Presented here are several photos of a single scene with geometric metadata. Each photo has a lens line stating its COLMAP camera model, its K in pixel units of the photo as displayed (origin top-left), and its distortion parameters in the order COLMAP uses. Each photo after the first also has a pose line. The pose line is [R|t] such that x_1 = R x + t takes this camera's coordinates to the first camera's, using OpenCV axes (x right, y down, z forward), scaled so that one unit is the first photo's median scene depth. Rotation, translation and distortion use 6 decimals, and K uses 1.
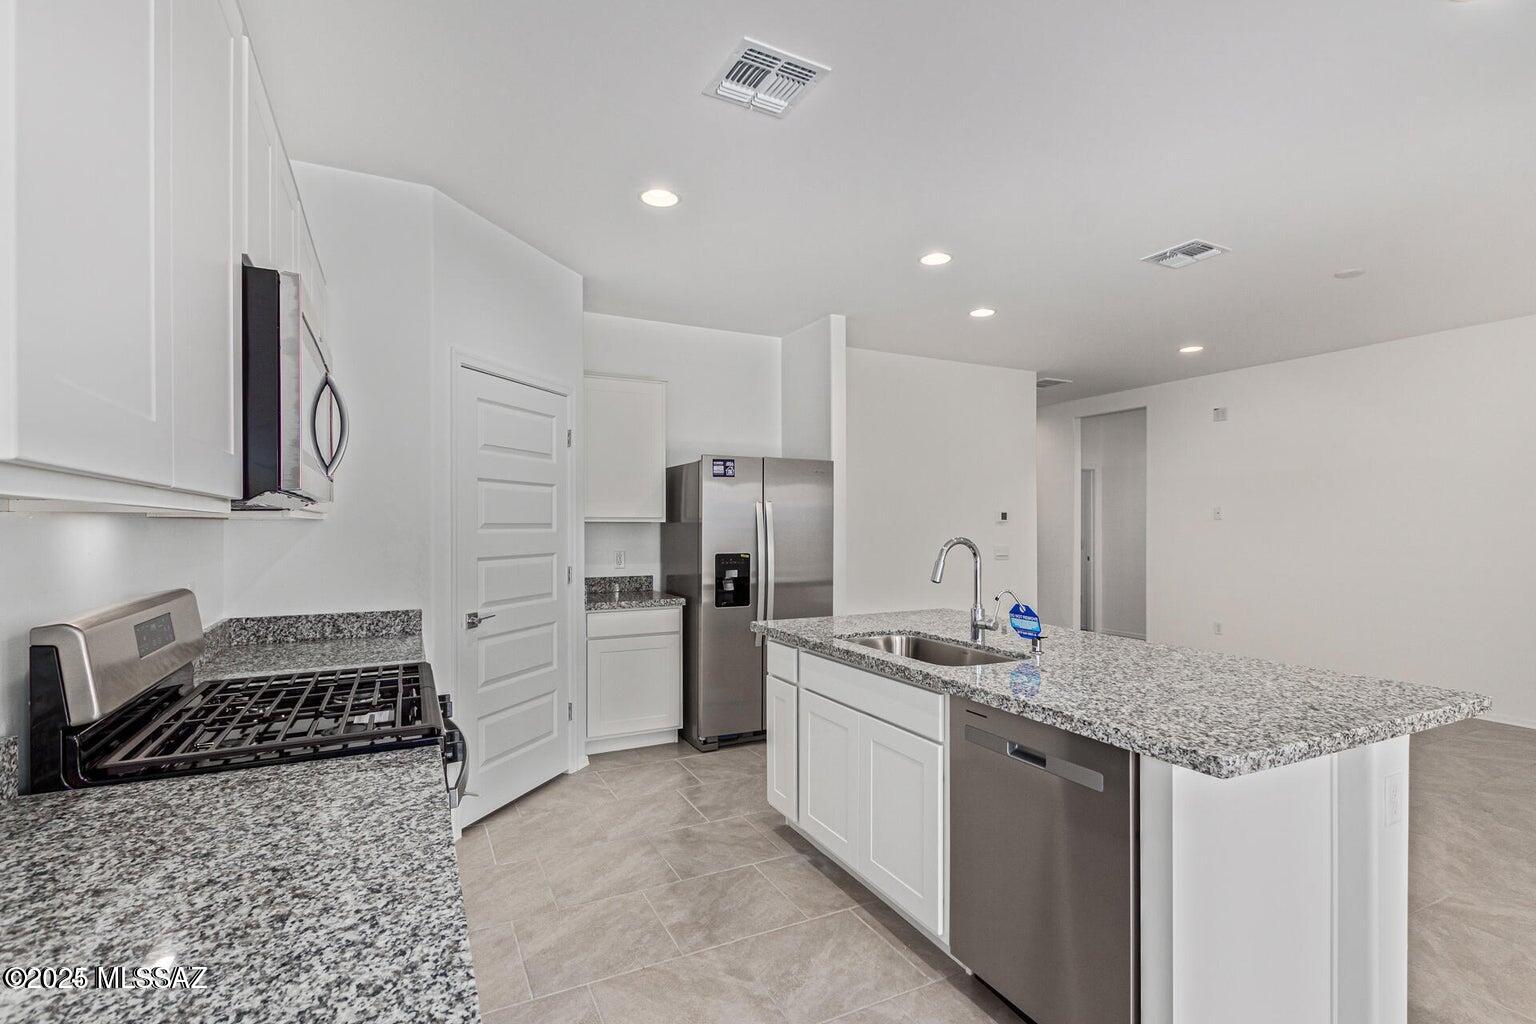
lens RADIAL K [[726.6, 0, 771.9], [0, 726.6, 522.5], [0, 0, 1]] dist [0.001434, -0.000885]
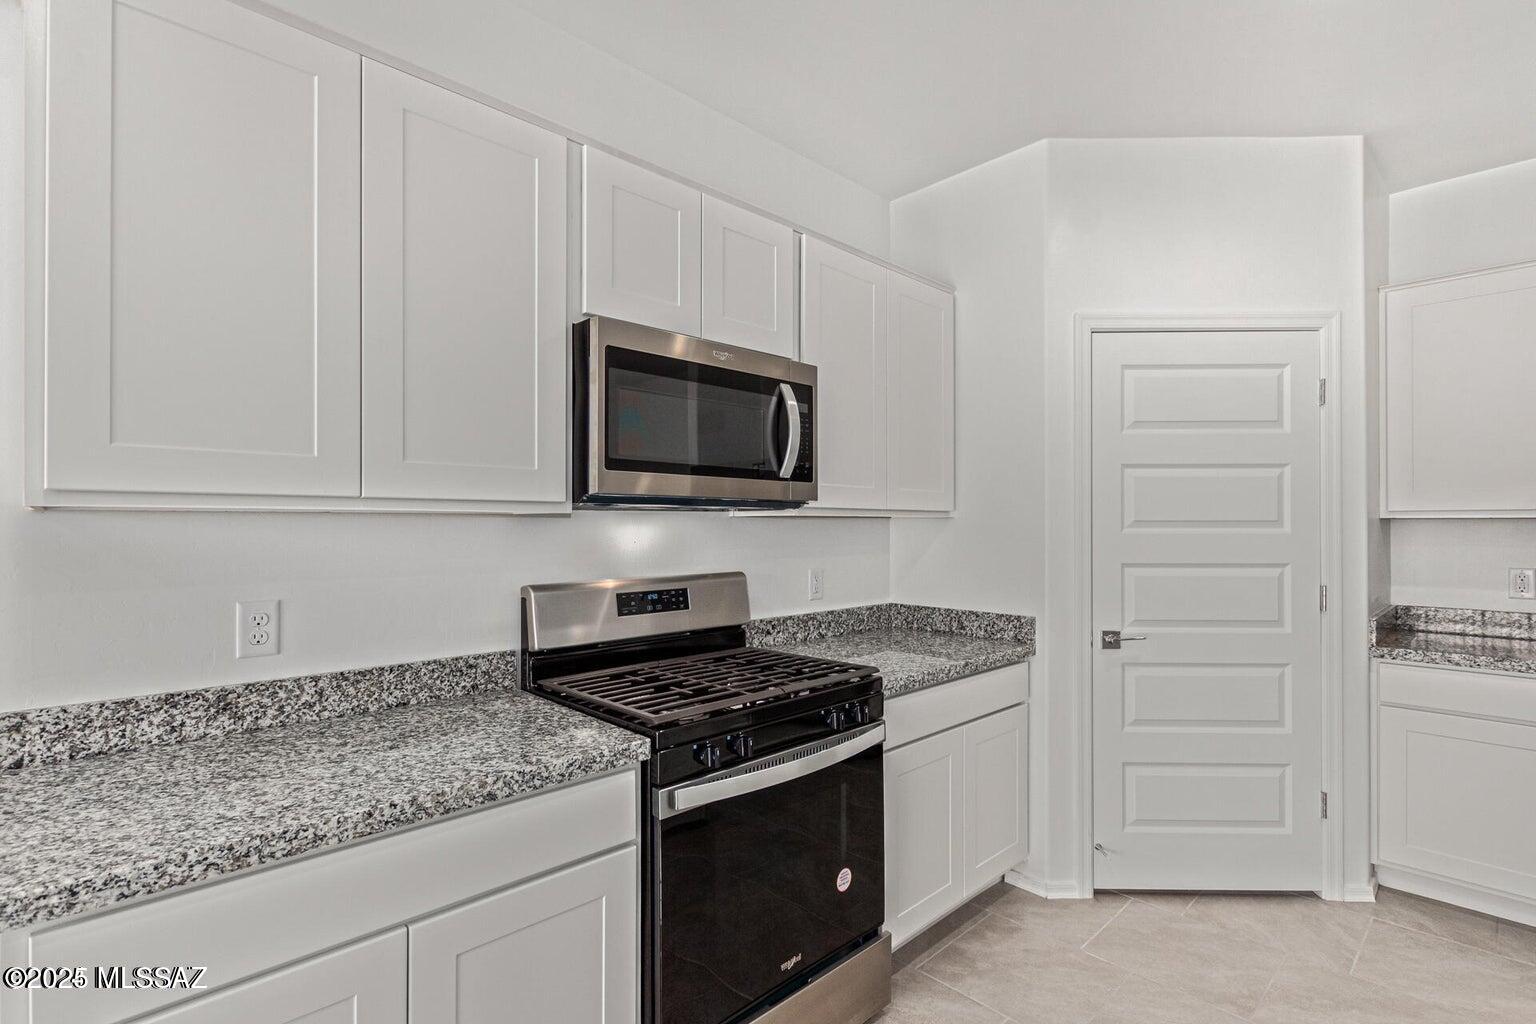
lens RADIAL K [[726.6, 0, 771.9], [0, 726.6, 522.5], [0, 0, 1]] dist [0.001434, -0.000885]
pose [[0.295244, -0.002348, -0.955419, 0.207098], [0.002412, 0.999996, -0.001712, 0.003478], [0.955419, -0.001799, 0.295249, 0.324490]]
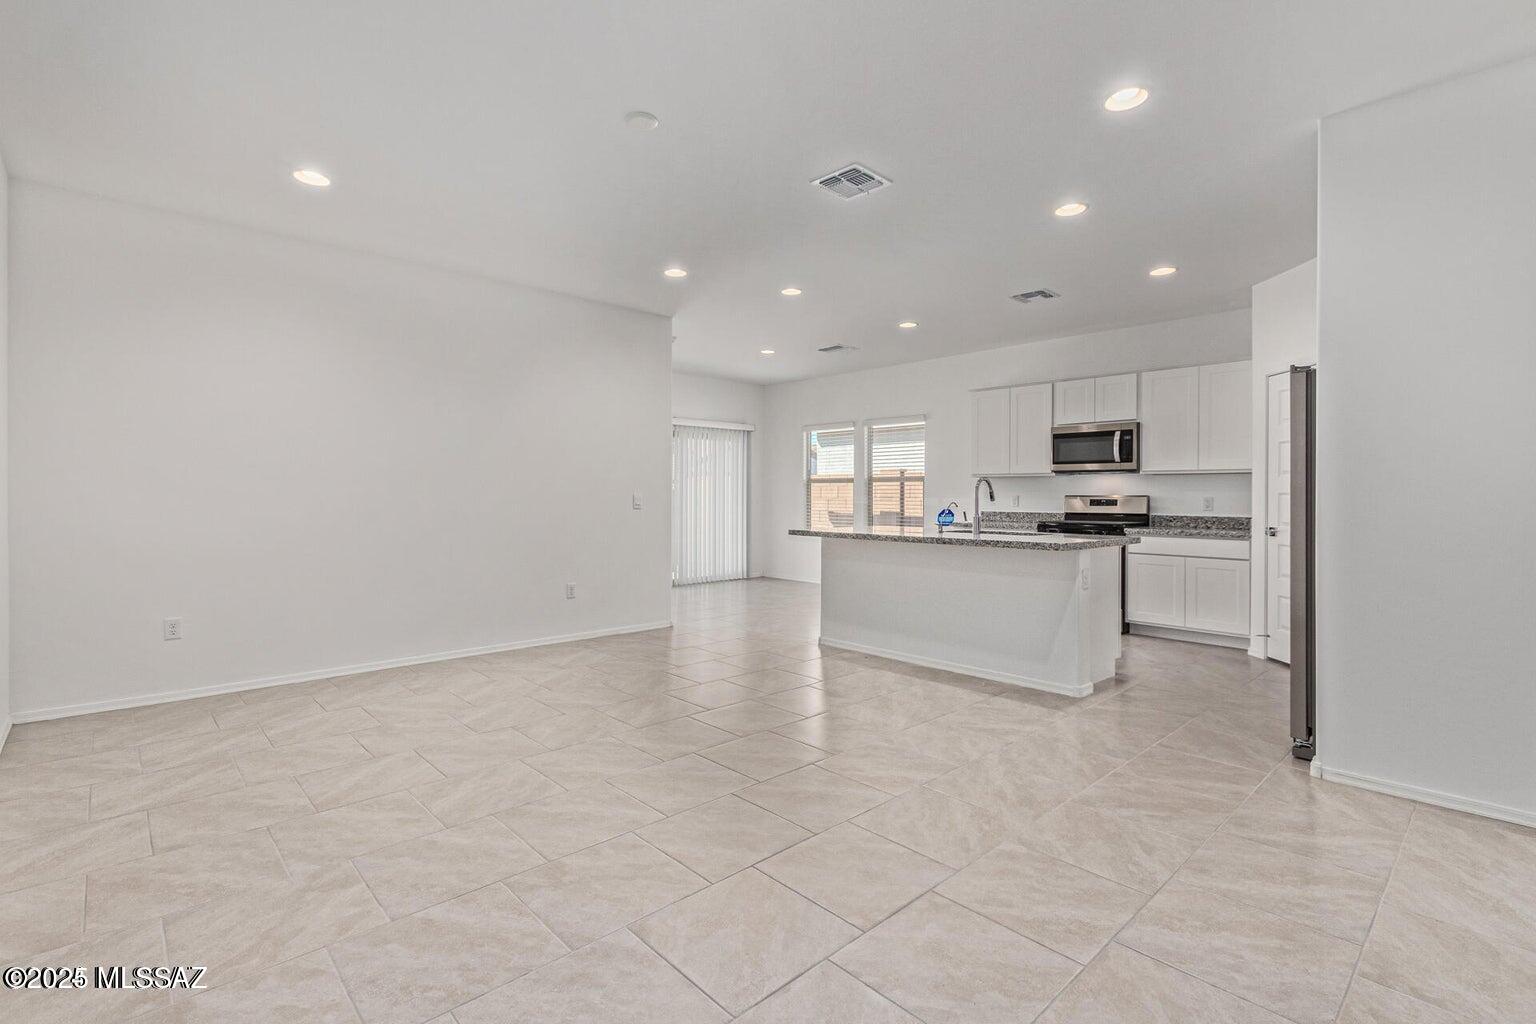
lens RADIAL K [[706.7, 0, 762.5], [0, 706.7, 495.5], [0, 0, 1]] dist [0.000889, -0.000324]
pose [[-0.962106, -0.004305, -0.272642, 0.900381], [-0.004273, 0.999991, -0.000712, 0.049534], [0.272643, 0.000480, -0.962115, 1.799563]]
